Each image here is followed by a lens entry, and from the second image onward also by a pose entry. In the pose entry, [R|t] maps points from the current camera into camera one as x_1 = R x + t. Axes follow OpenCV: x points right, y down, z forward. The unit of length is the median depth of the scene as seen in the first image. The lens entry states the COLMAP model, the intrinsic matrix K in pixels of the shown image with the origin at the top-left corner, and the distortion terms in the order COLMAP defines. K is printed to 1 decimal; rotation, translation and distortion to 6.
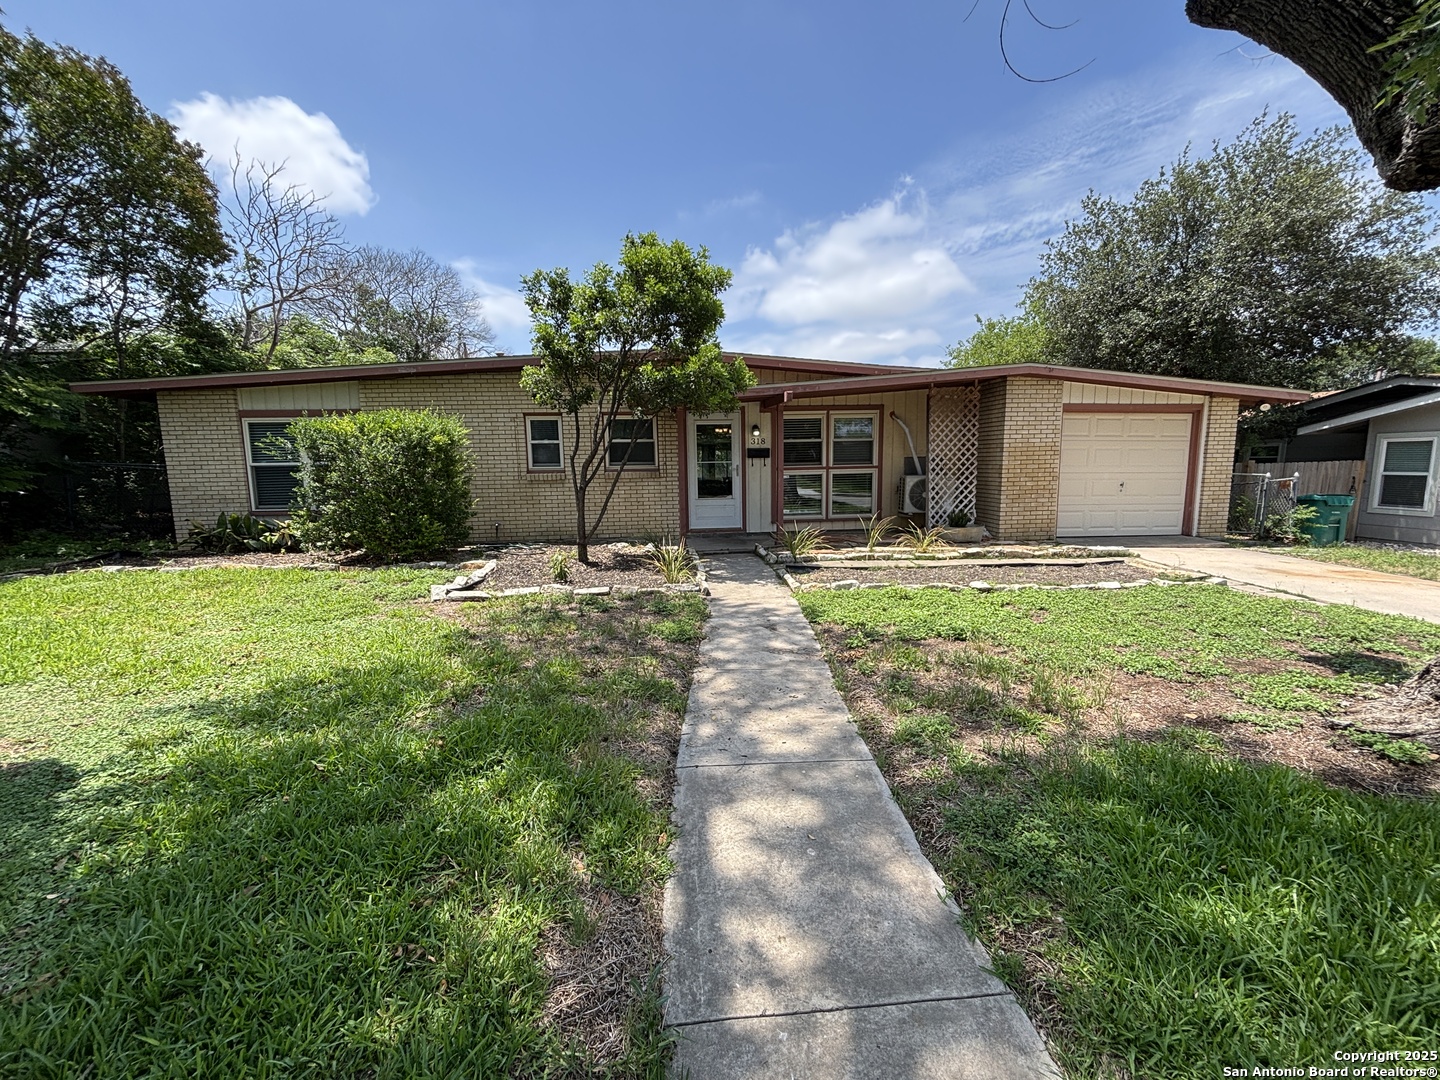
lens RADIAL K [[577.2, 0, 720.0], [0, 577.2, 540.0], [0, 0, 1]] dist [-0.001979, 0.000412]
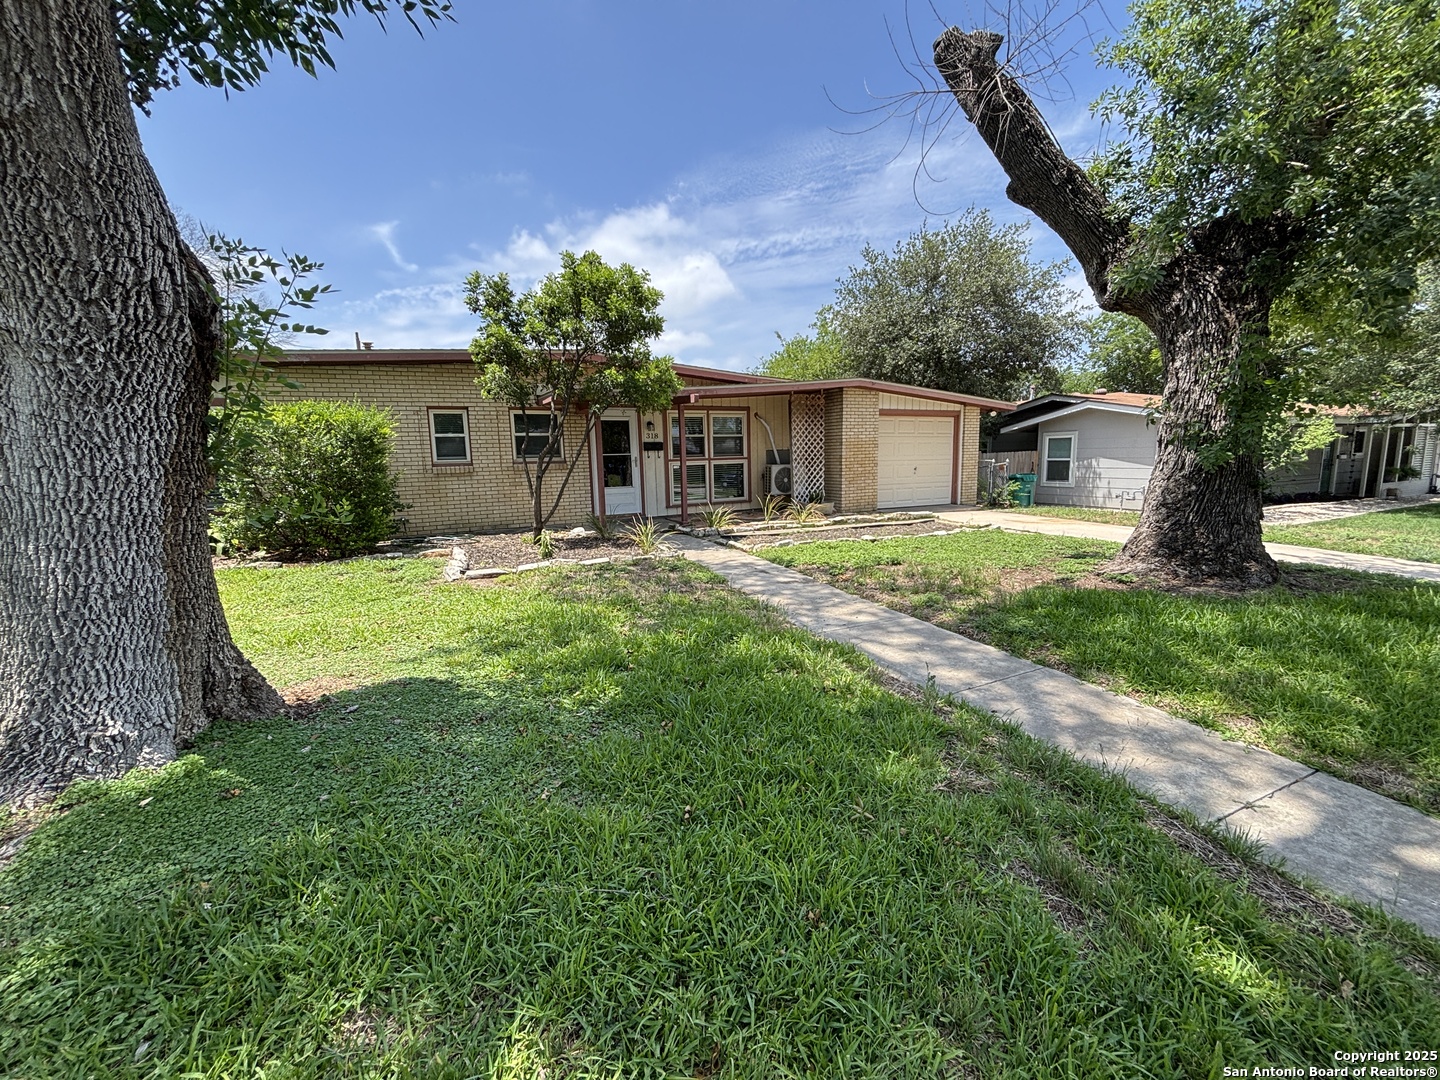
lens RADIAL K [[582.2, 0, 720.0], [0, 582.2, 540.0], [0, 0, 1]] dist [0.002548, 0.000030]
pose [[0.928867, -0.060970, 0.365362, -0.247882], [0.059770, 0.998105, 0.014606, 0.024850], [-0.365560, 0.008271, 0.930751, -0.115439]]
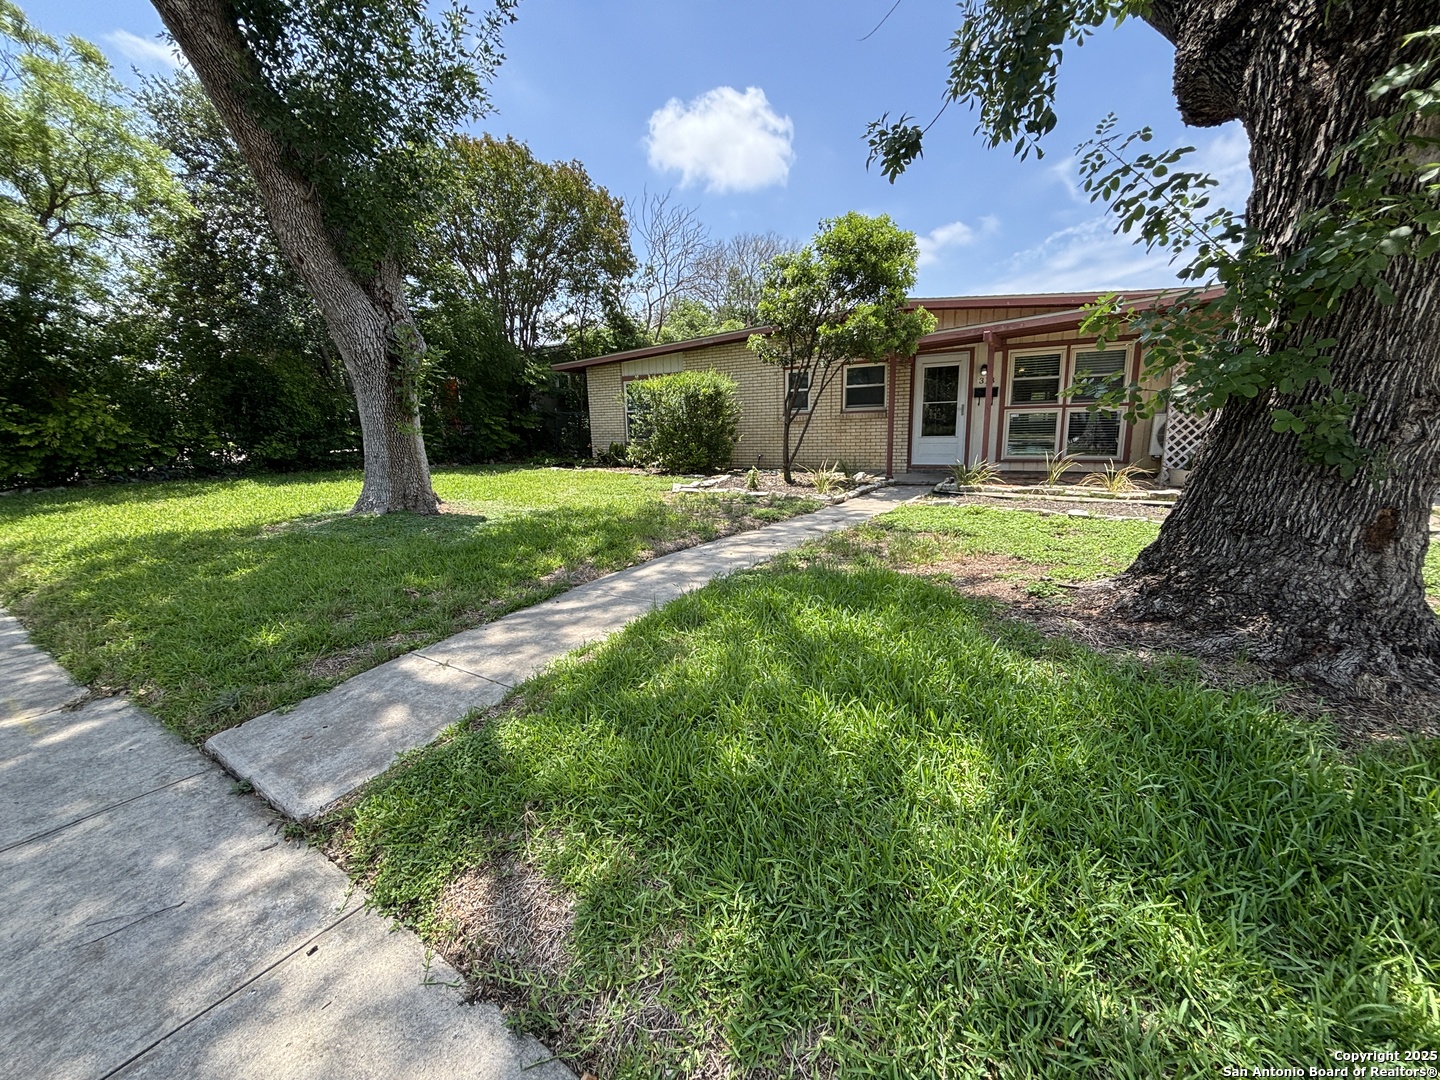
lens RADIAL K [[577.2, 0, 720.0], [0, 577.2, 540.0], [0, 0, 1]] dist [-0.001979, 0.000412]
pose [[0.803772, 0.113955, -0.583922, 0.325254], [-0.062638, 0.992239, 0.107419, 0.029902], [0.591631, -0.049765, 0.804672, -0.123059]]
